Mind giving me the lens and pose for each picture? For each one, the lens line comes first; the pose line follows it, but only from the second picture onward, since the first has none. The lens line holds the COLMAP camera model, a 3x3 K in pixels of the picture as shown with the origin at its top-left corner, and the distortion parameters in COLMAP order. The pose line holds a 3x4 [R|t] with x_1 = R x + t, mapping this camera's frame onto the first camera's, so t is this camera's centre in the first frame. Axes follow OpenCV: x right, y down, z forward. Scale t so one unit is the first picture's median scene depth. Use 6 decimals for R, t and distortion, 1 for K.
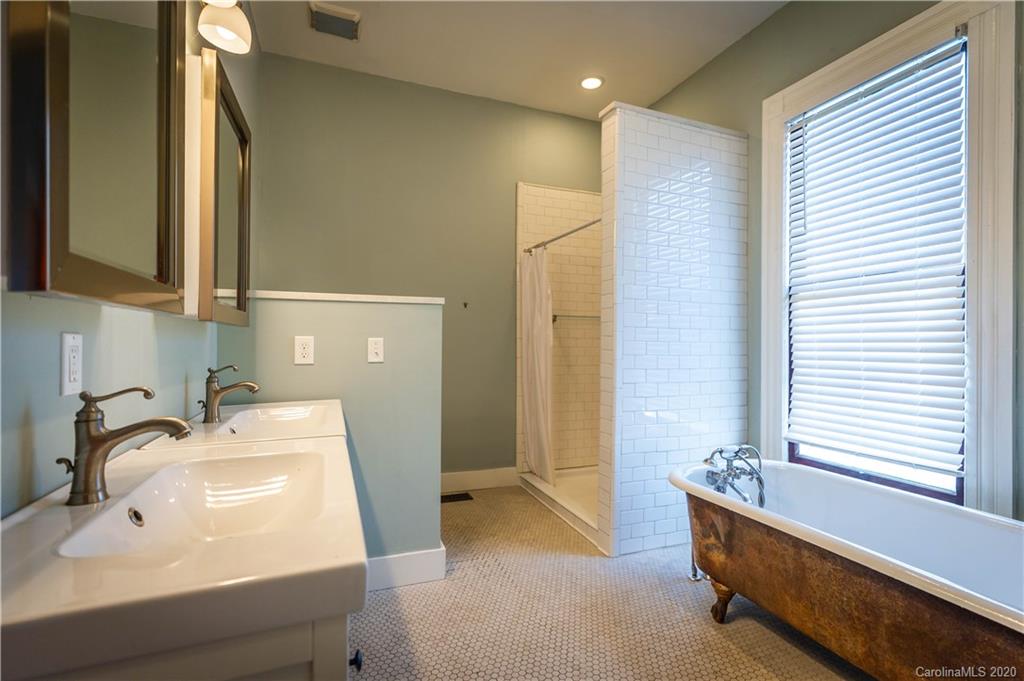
lens RADIAL K [[466.9, 0, 509.6], [0, 466.9, 341.1], [0, 0, 1]] dist [0.010360, -0.001070]
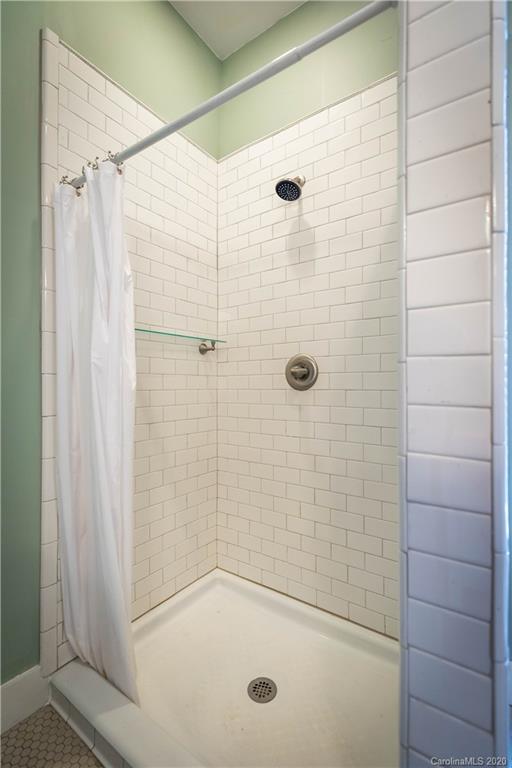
lens RADIAL K [[350.2, 0, 257.1], [0, 350.2, 381.8], [0, 0, 1]] dist [0.010360, -0.001070]
pose [[0.839424, 0.001965, 0.543474, 0.005436], [-0.002316, 0.999997, -0.000038, 0.003186], [-0.543472, -0.001227, 0.839426, 0.746880]]
